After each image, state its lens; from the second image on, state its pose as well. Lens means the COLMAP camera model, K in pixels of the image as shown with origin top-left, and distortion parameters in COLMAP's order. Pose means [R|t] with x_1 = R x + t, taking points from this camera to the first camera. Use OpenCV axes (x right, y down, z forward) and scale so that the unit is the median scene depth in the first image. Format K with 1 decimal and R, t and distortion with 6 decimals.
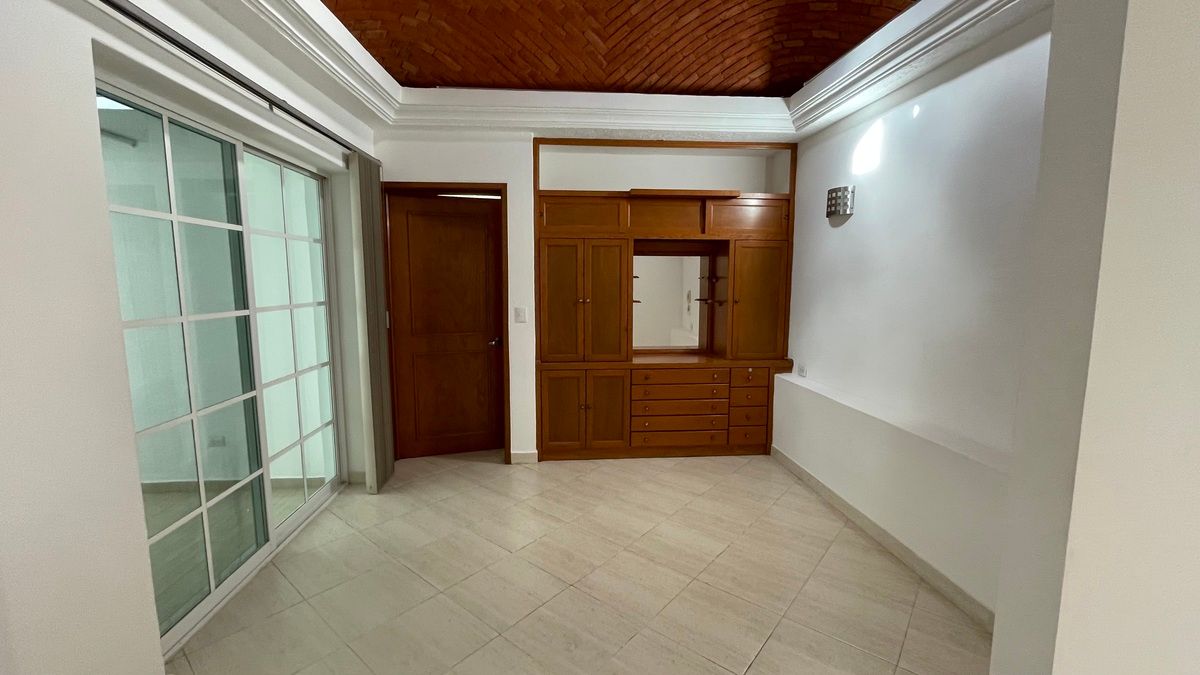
lens RADIAL K [[486.6, 0, 600.0], [0, 486.6, 337.5], [0, 0, 1]] dist [-0.015500, -0.000050]
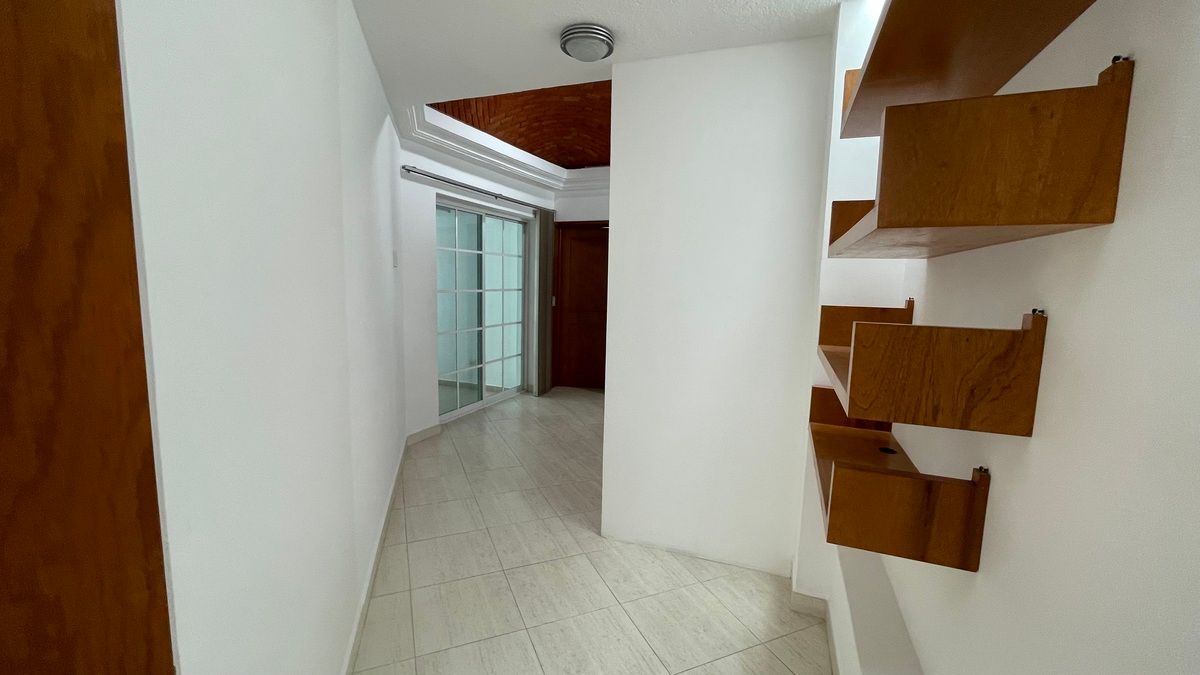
lens RADIAL K [[486.4, 0, 600.0], [0, 486.4, 337.5], [0, 0, 1]] dist [-0.000882, -0.000064]
pose [[0.895224, 0.075671, -0.439145, 0.572031], [-0.078212, 0.996860, 0.012334, 0.069974], [0.438699, 0.023305, 0.898332, -0.578331]]
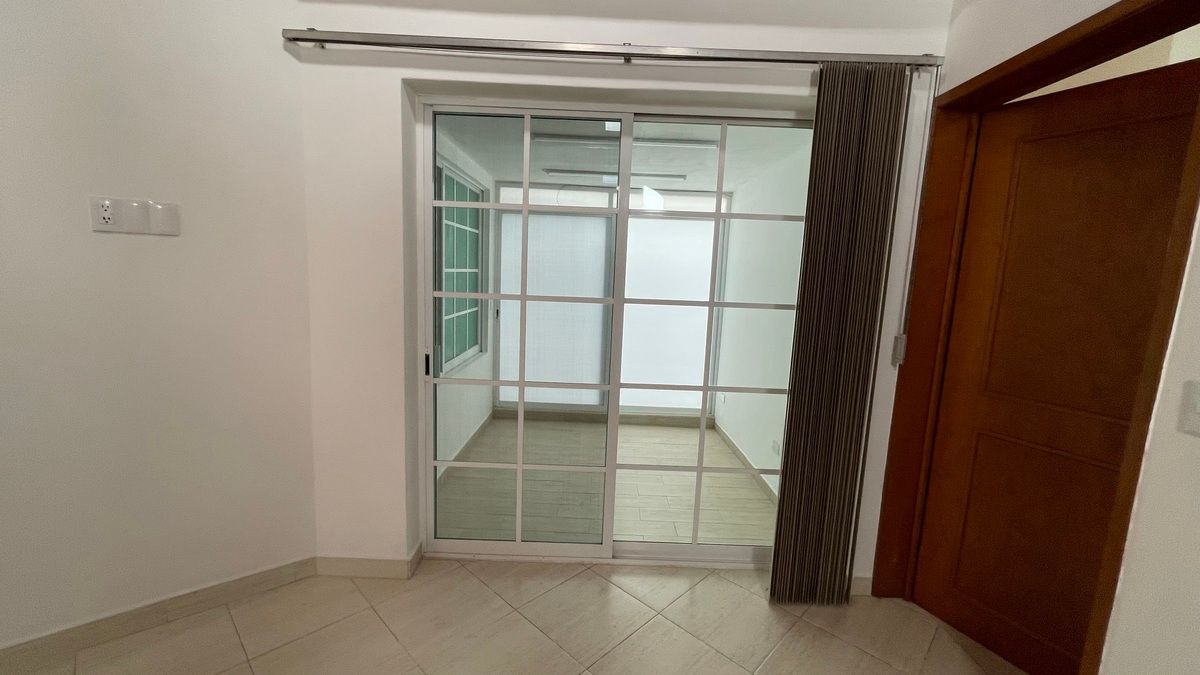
lens RADIAL K [[486.4, 0, 600.0], [0, 486.4, 337.5], [0, 0, 1]] dist [-0.000882, -0.000064]
pose [[-0.071740, 0.131754, -0.988683, 0.164579], [-0.155788, 0.977591, 0.141580, -0.089145], [0.985182, 0.164182, -0.049607, 0.814095]]
